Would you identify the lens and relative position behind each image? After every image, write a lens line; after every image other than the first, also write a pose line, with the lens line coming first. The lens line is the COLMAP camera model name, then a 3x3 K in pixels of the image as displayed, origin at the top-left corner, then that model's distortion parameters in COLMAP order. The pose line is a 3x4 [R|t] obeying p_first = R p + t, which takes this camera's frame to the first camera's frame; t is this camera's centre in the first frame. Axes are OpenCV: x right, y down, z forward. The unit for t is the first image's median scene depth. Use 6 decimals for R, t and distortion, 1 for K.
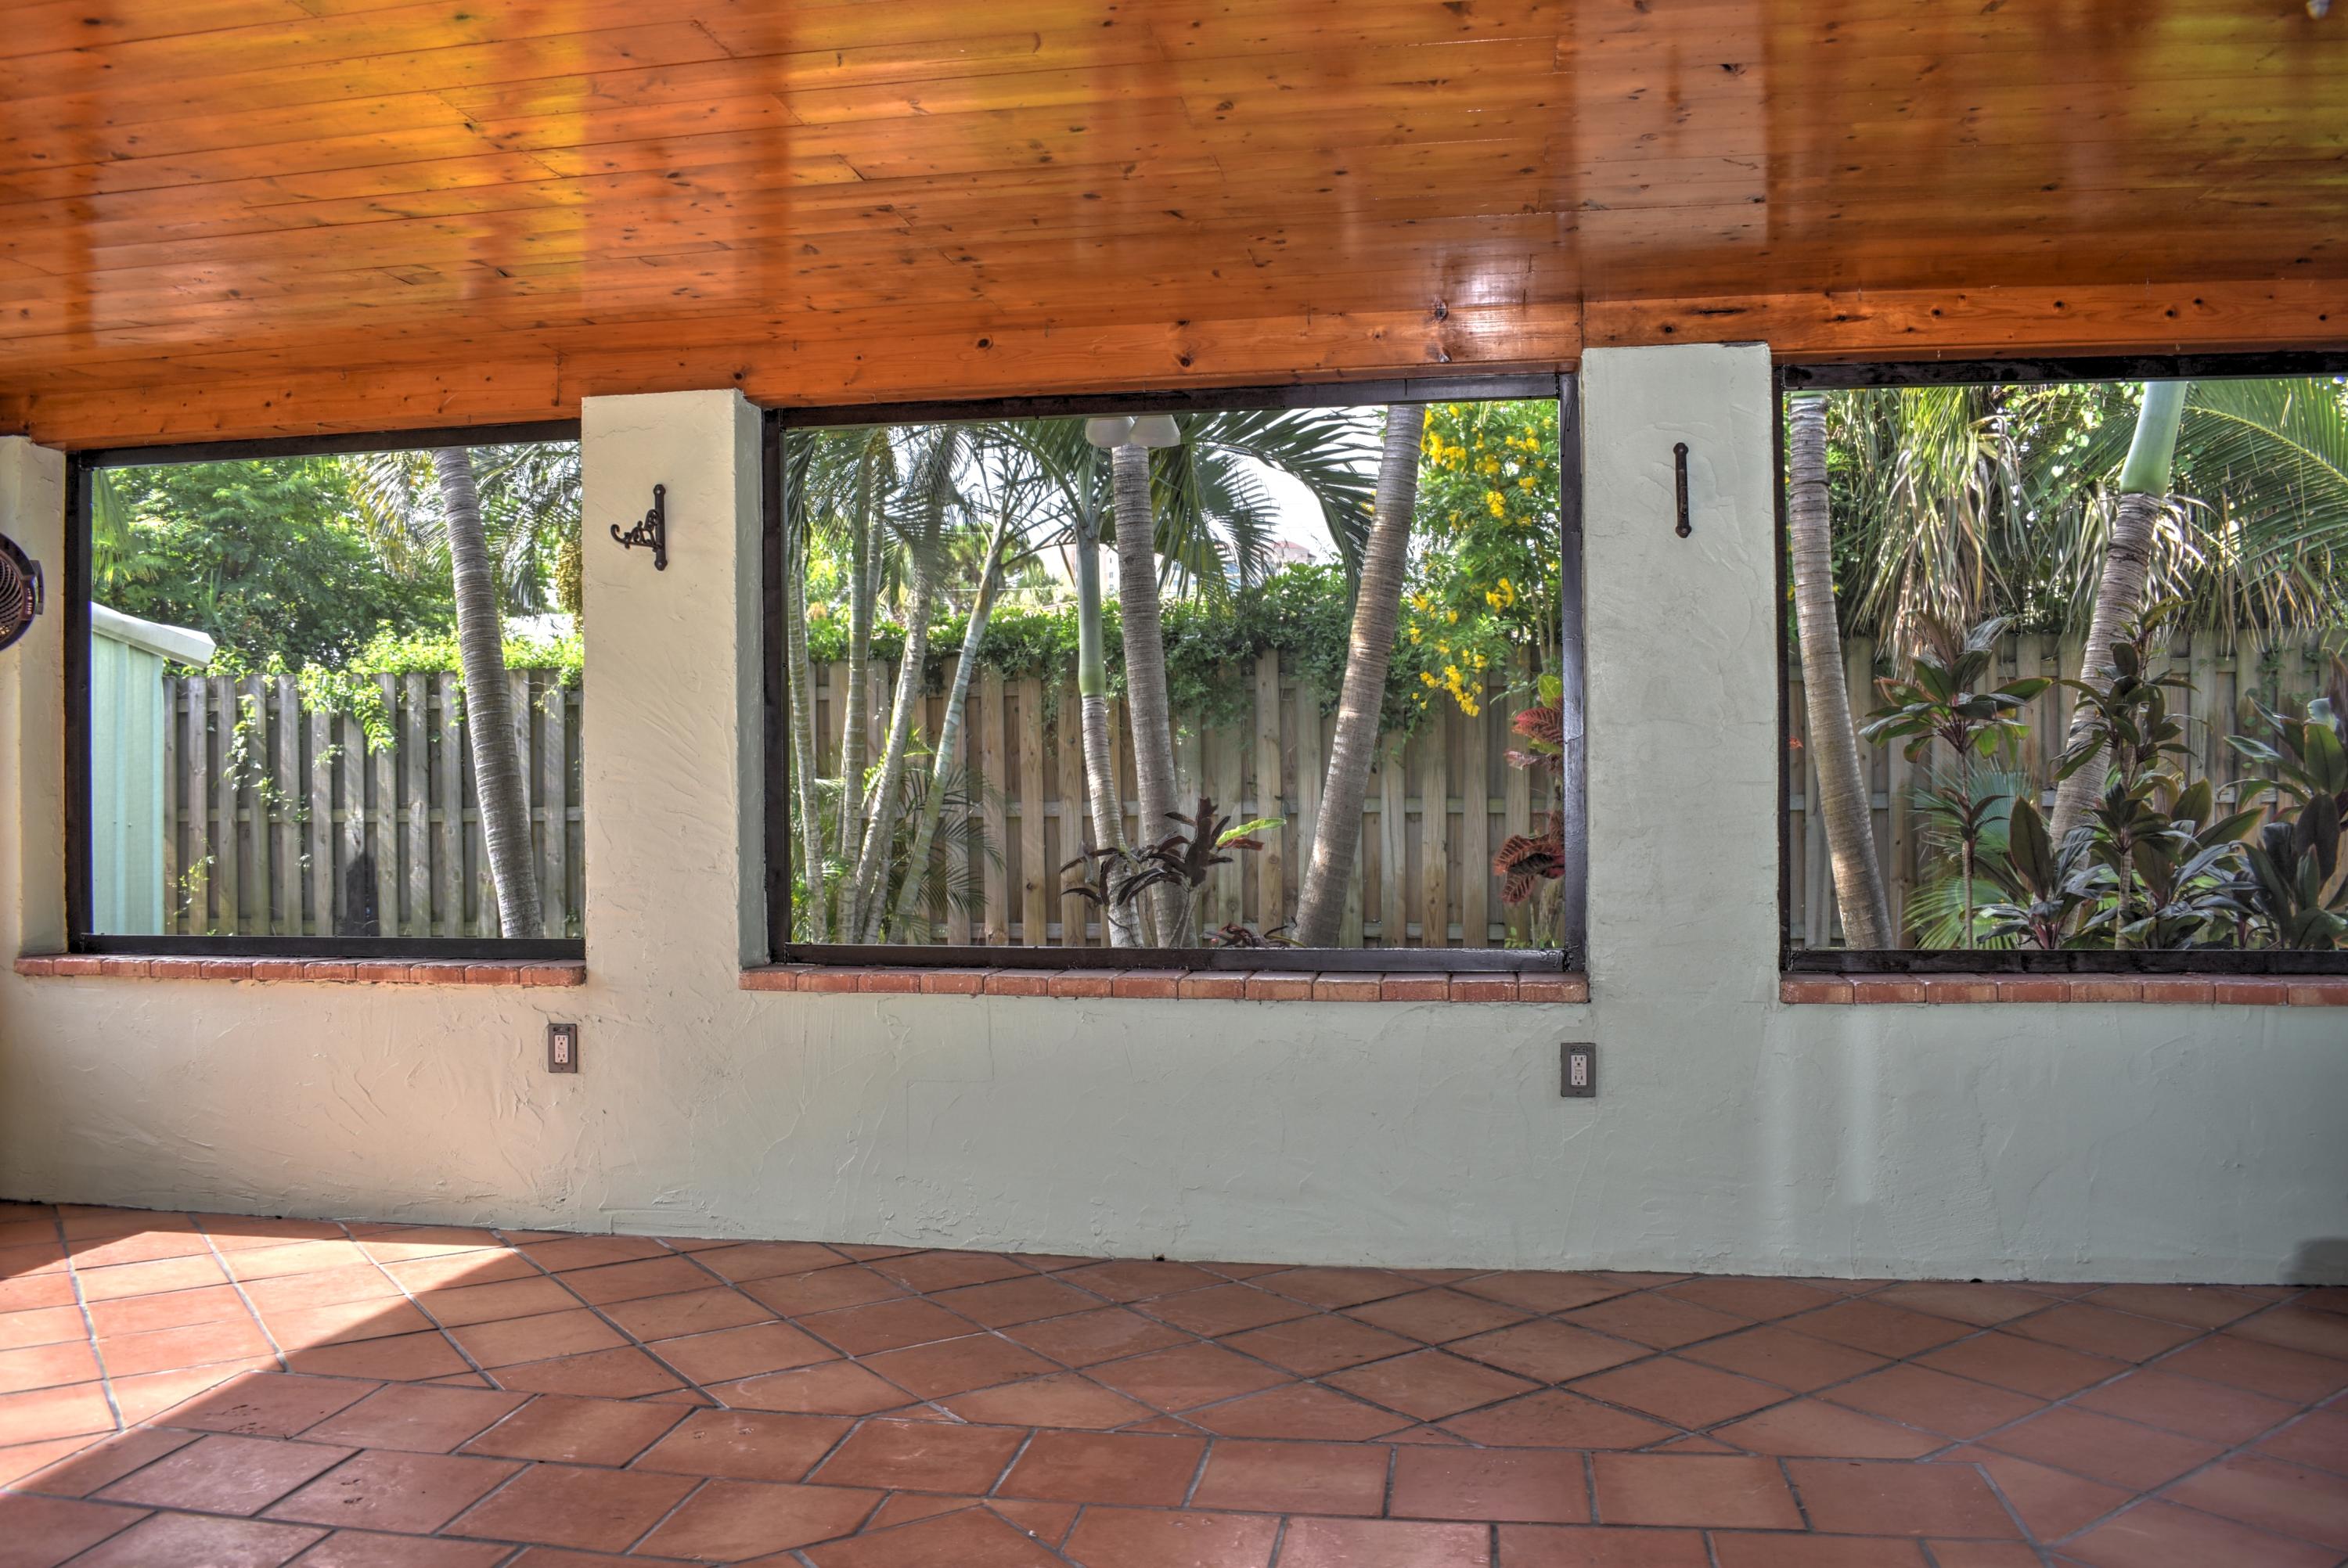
lens RADIAL K [[1839.6, 0, 1182.9], [0, 1839.6, 775.4], [0, 0, 1]] dist [-0.090896, 0.005488]
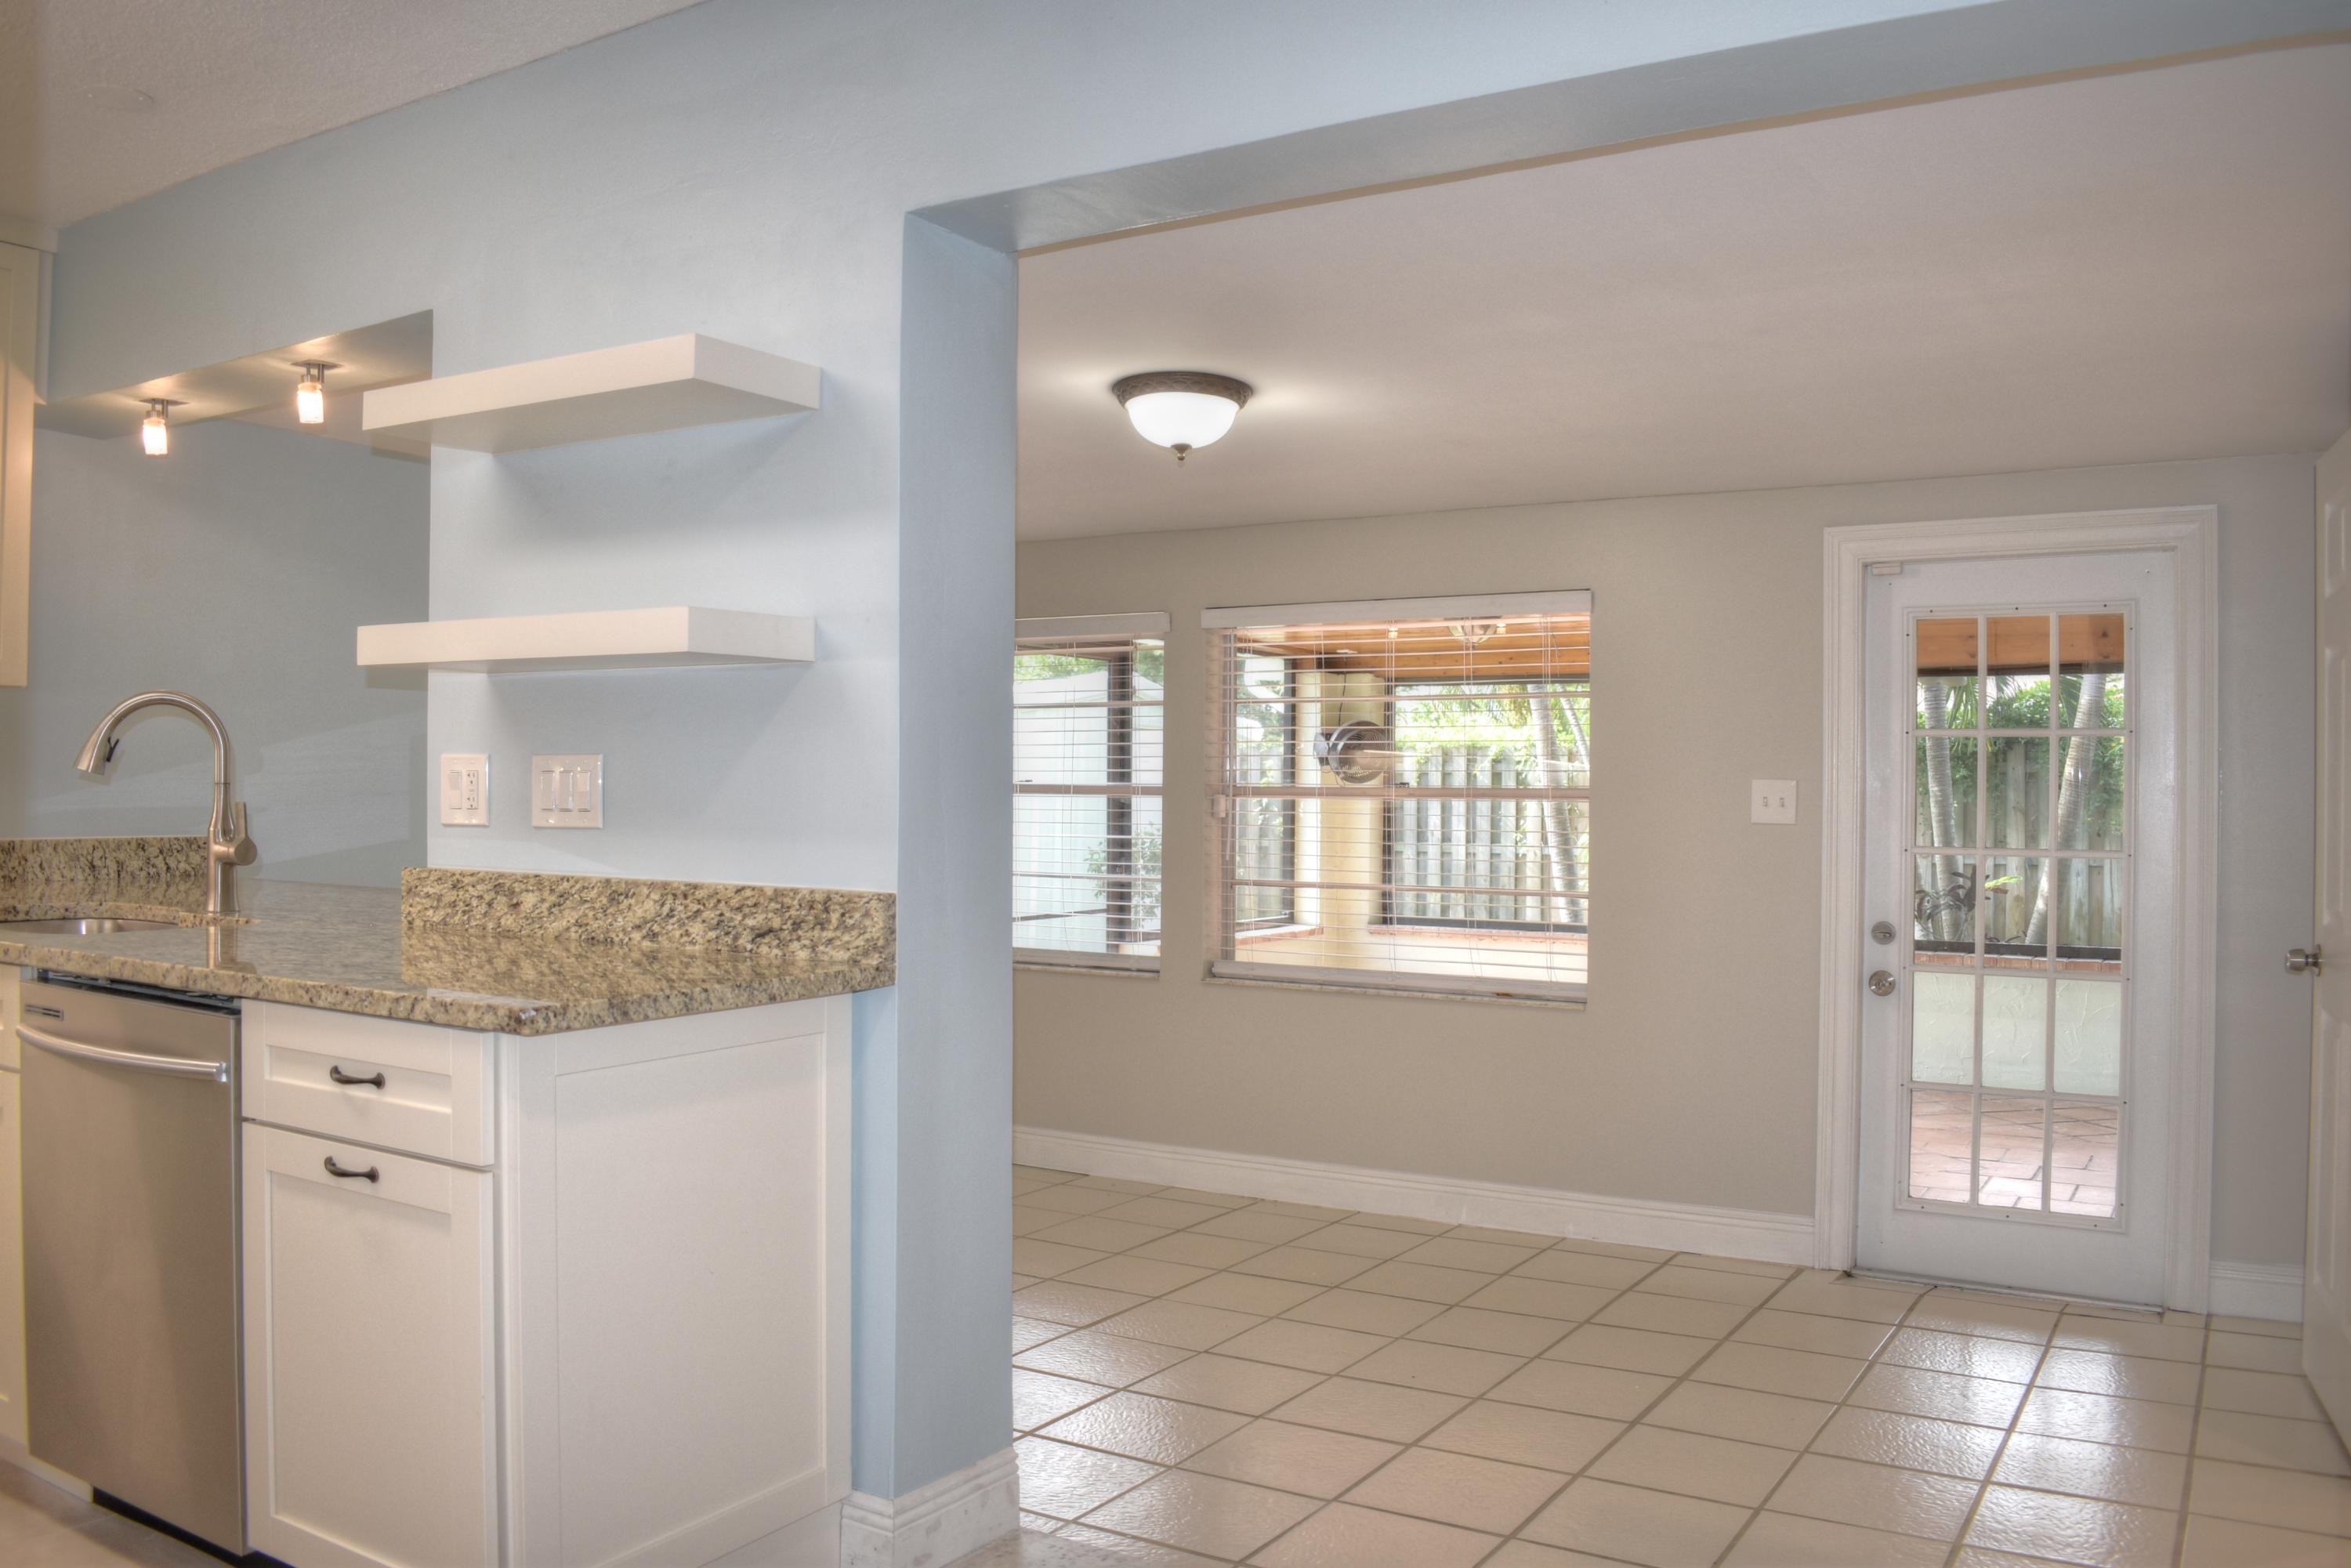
lens RADIAL K [[1842.2, 0, 1184.4], [0, 1842.2, 775.4], [0, 0, 1]] dist [-0.090896, 0.005488]
pose [[0.925558, 0.016988, -0.378224, -0.019629], [-0.021358, 0.999745, -0.007362, -0.025126], [0.378003, 0.014892, 0.925685, -0.524398]]
